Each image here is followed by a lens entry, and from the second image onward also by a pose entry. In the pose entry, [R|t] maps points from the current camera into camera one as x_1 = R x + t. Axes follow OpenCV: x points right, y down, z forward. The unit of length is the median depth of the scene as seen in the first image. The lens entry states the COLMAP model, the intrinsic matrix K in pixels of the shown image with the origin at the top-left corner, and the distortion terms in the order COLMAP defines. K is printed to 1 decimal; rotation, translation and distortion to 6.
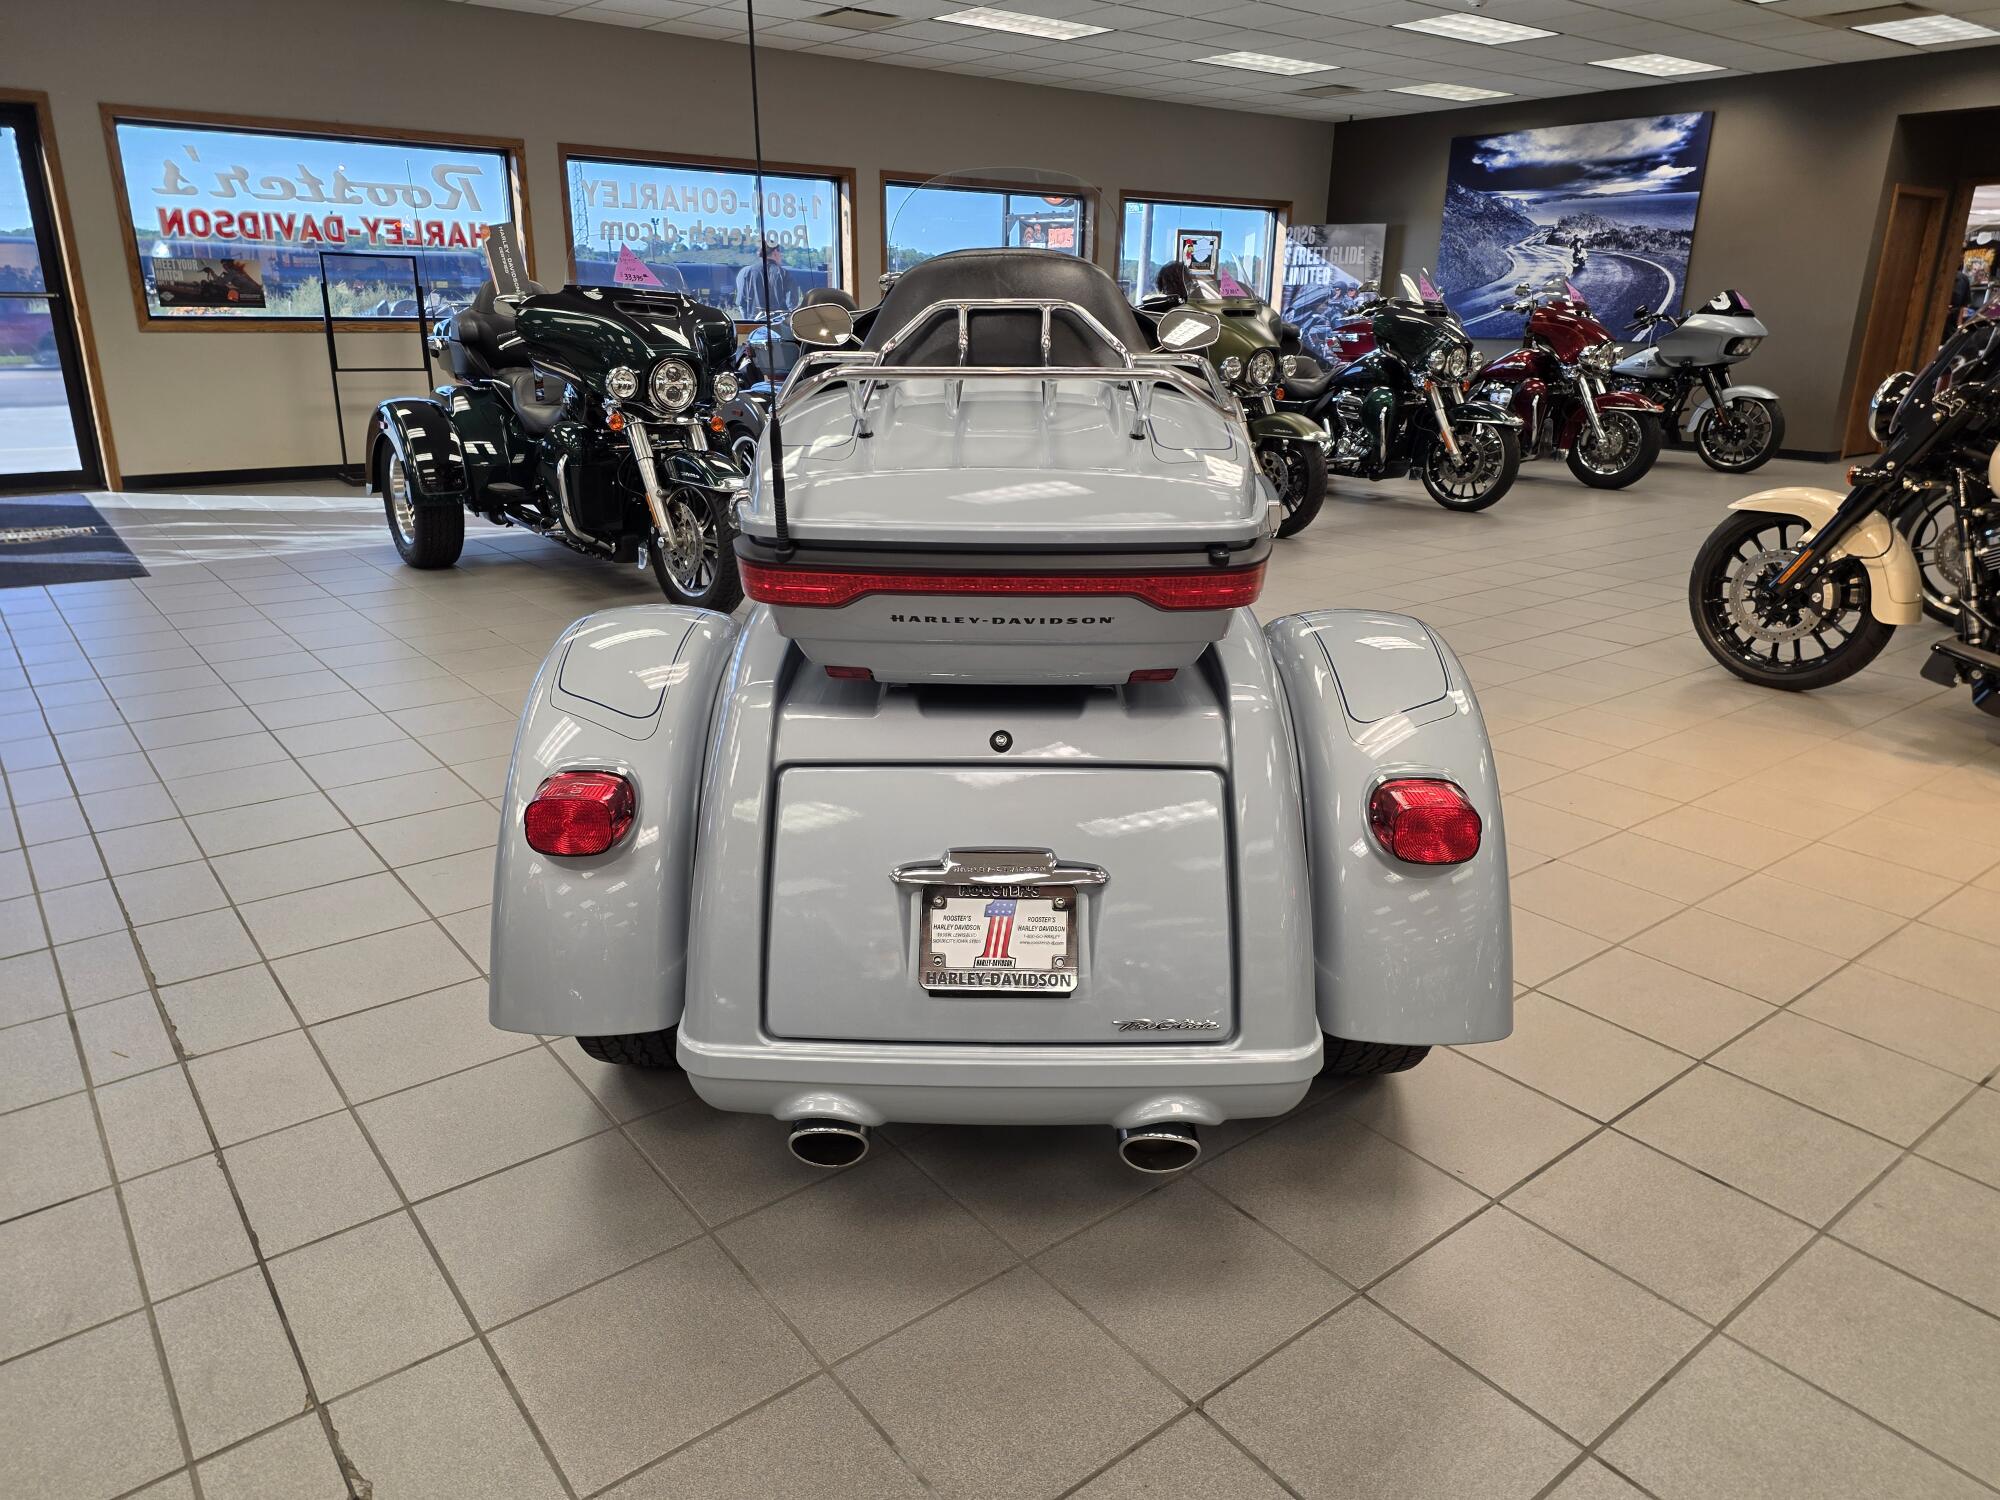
lens RADIAL K [[1336.0, 0, 985.1], [0, 1336.0, 750.9], [0, 0, 1]] dist [0.036657, -0.015170]
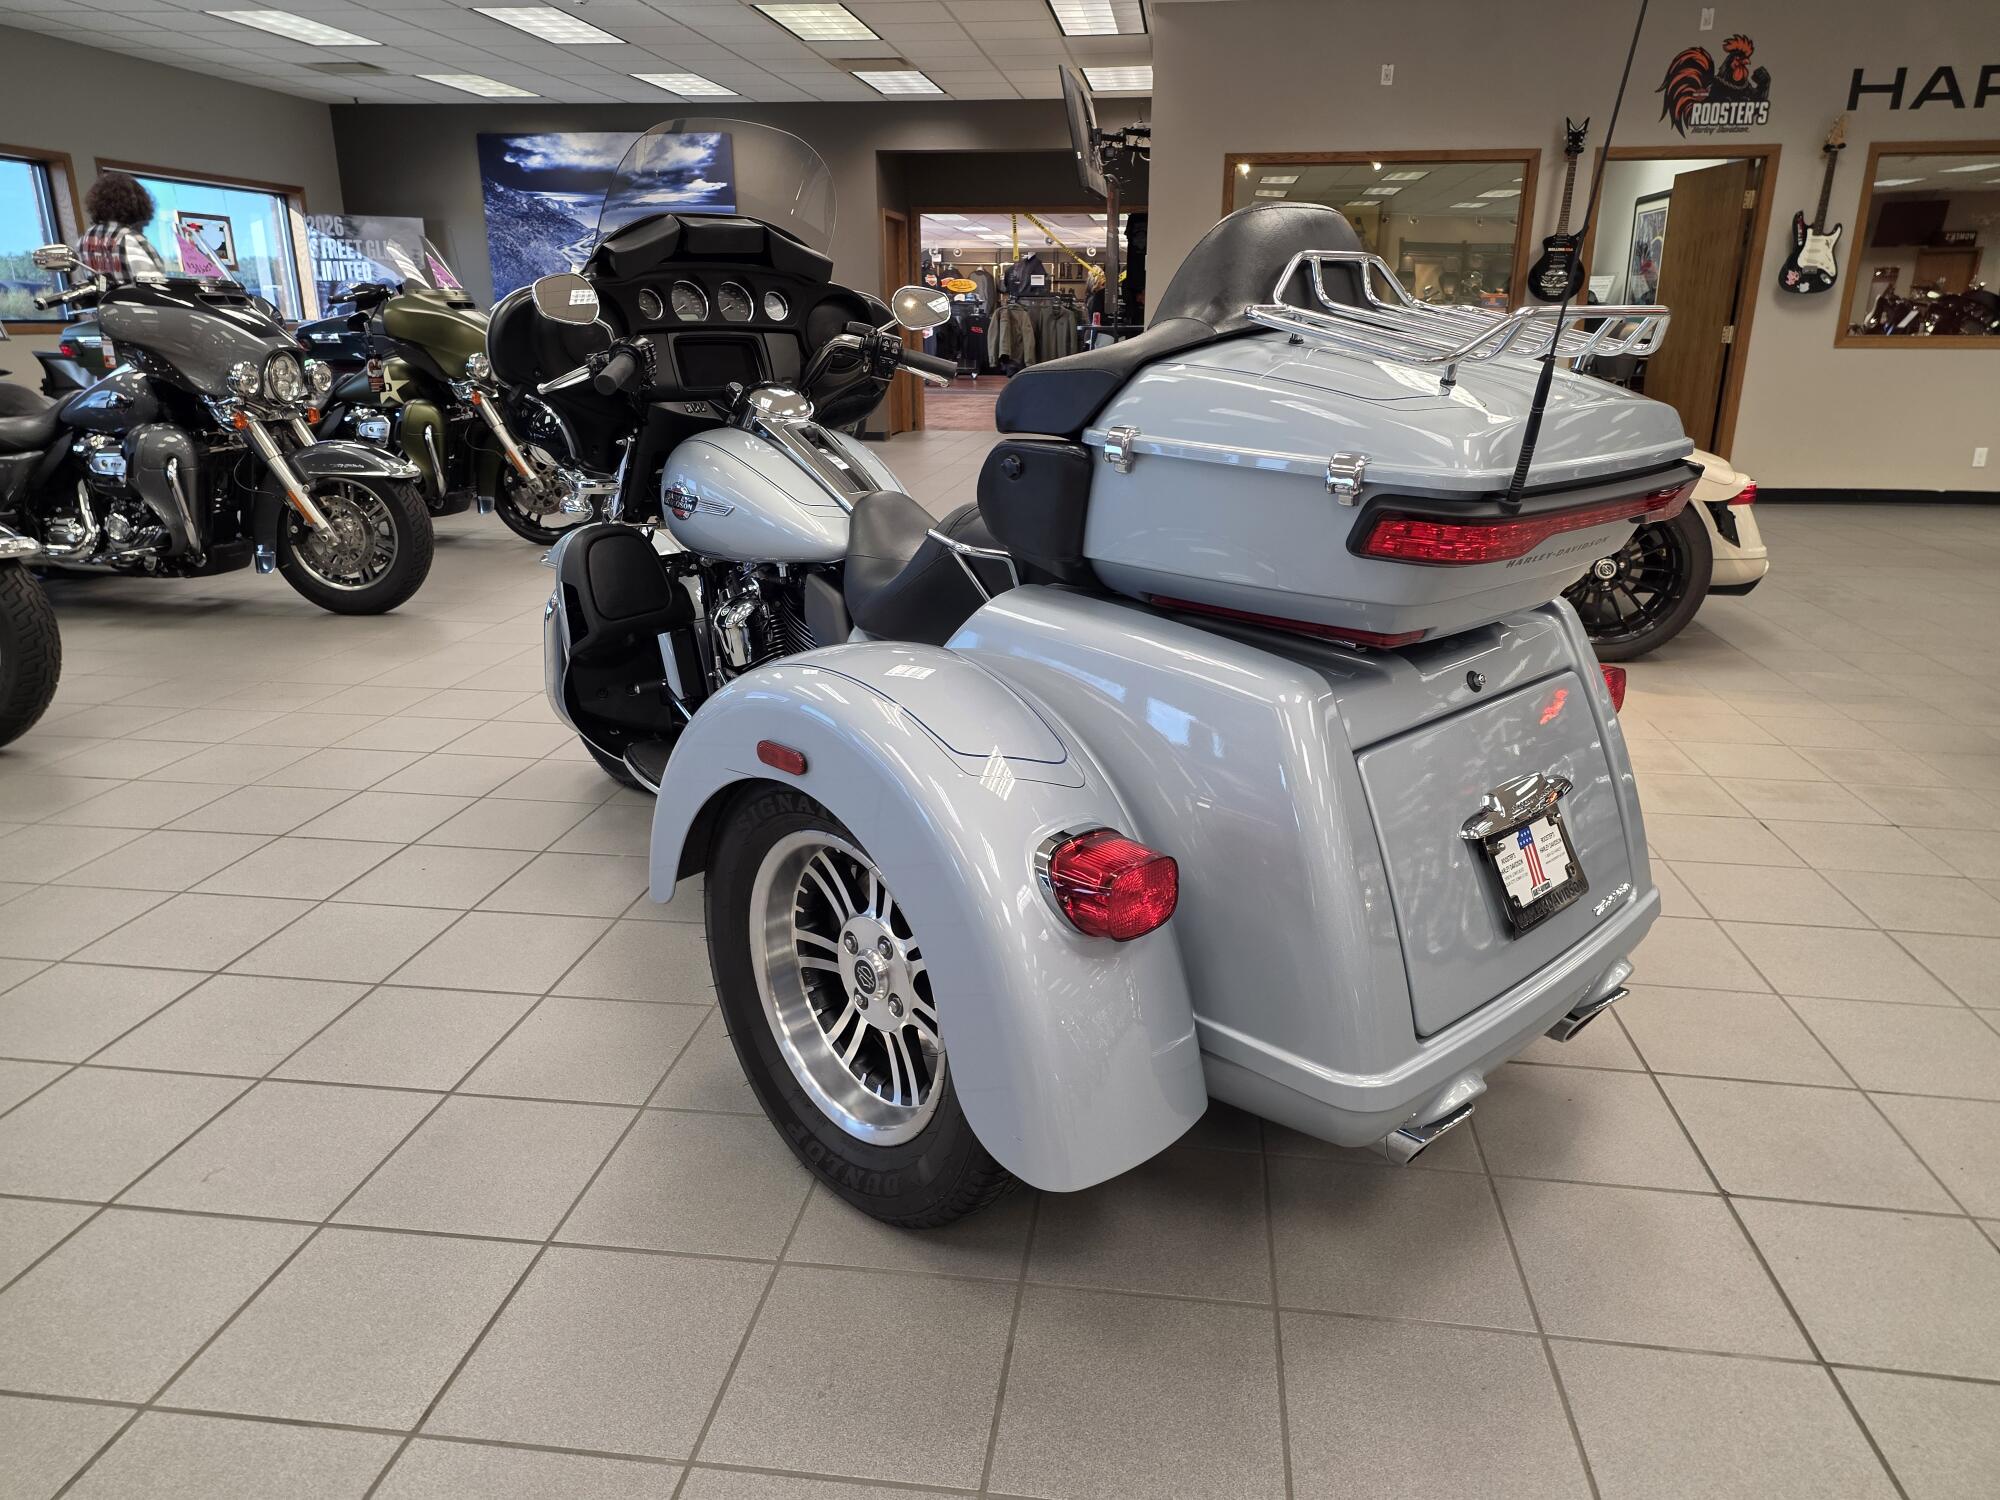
lens RADIAL K [[1336.0, 0, 985.1], [0, 1336.0, 750.9], [0, 0, 1]] dist [0.036657, -0.015170]
pose [[0.721508, -0.217130, 0.657480, -0.175719], [0.220409, 0.972188, 0.079188, -0.022274], [-0.656388, 0.087780, 0.749299, 0.089810]]
